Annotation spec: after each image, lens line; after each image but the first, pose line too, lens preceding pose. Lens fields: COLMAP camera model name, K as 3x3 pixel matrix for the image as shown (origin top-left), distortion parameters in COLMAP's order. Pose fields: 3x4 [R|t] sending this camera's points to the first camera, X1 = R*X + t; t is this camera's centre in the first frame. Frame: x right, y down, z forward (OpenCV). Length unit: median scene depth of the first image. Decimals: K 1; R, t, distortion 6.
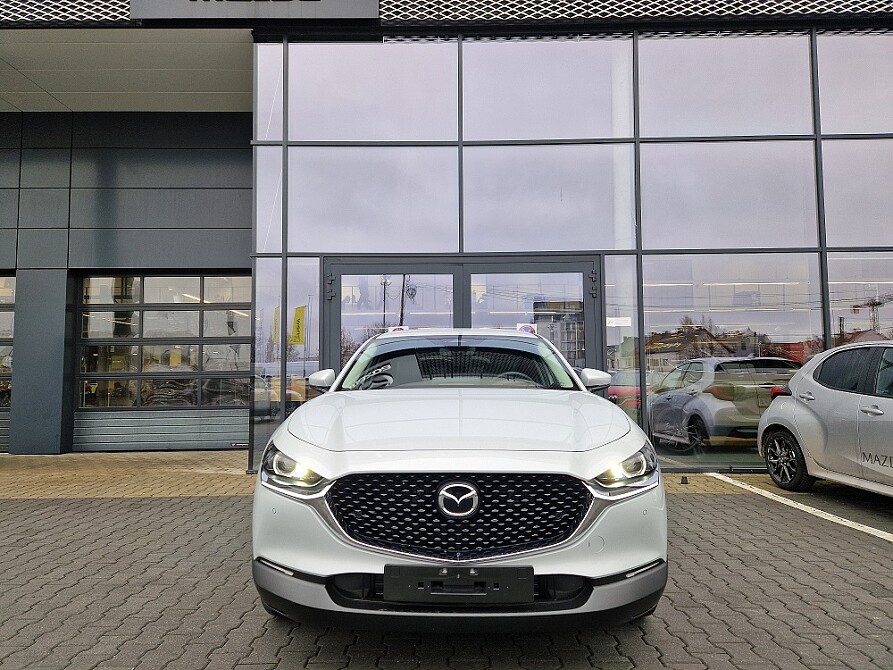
lens RADIAL K [[595.9, 0, 443.0], [0, 595.9, 338.9], [0, 0, 1]] dist [0.086358, -0.067533]
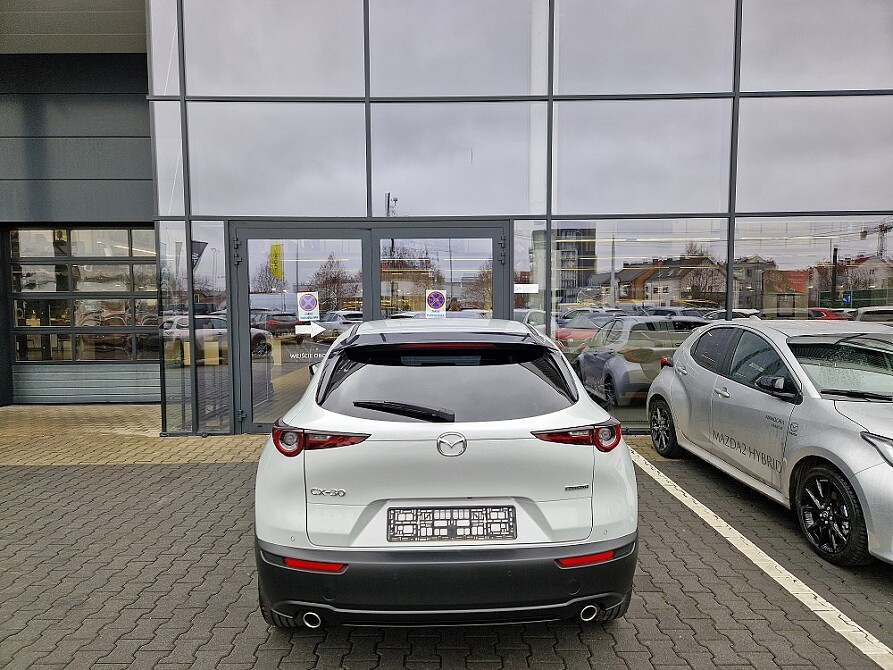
lens RADIAL K [[595.9, 0, 451.7], [0, 595.9, 341.5], [0, 0, 1]] dist [0.086358, -0.067533]
pose [[0.999998, 0.001316, 0.001340, 0.162855], [-0.001479, 0.991429, 0.130637, -0.069253], [-0.001156, -0.130639, 0.991429, -0.005133]]
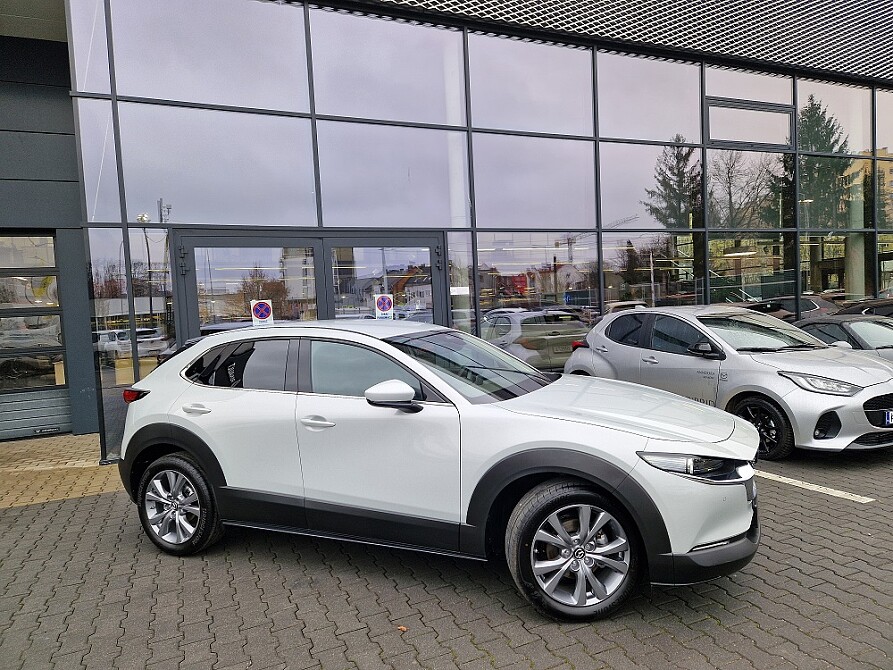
lens RADIAL K [[595.9, 0, 446.7], [0, 595.9, 336.4], [0, 0, 1]] dist [0.086358, -0.067533]
pose [[0.915200, -0.057068, 0.398938, -0.192161], [0.014042, 0.993837, 0.109954, -0.066234], [-0.402754, -0.095028, 0.910362, -0.050138]]
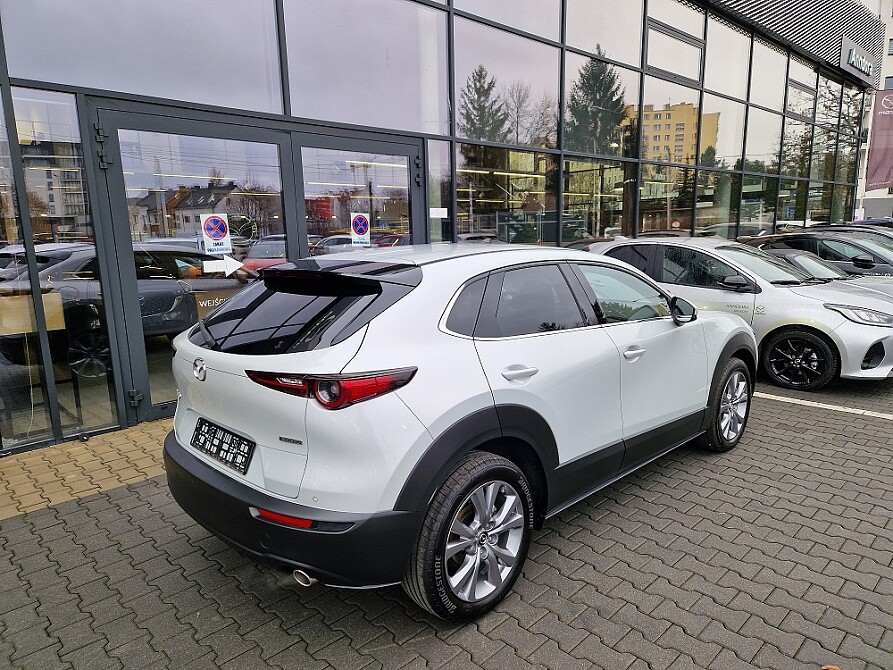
lens RADIAL K [[595.9, 0, 445.7], [0, 595.9, 341.4], [0, 0, 1]] dist [0.086358, -0.067533]
pose [[0.720626, -0.133778, 0.680295, -0.385669], [-0.033966, 0.973218, 0.227360, -0.045829], [-0.692491, -0.186948, 0.696783, 0.261344]]
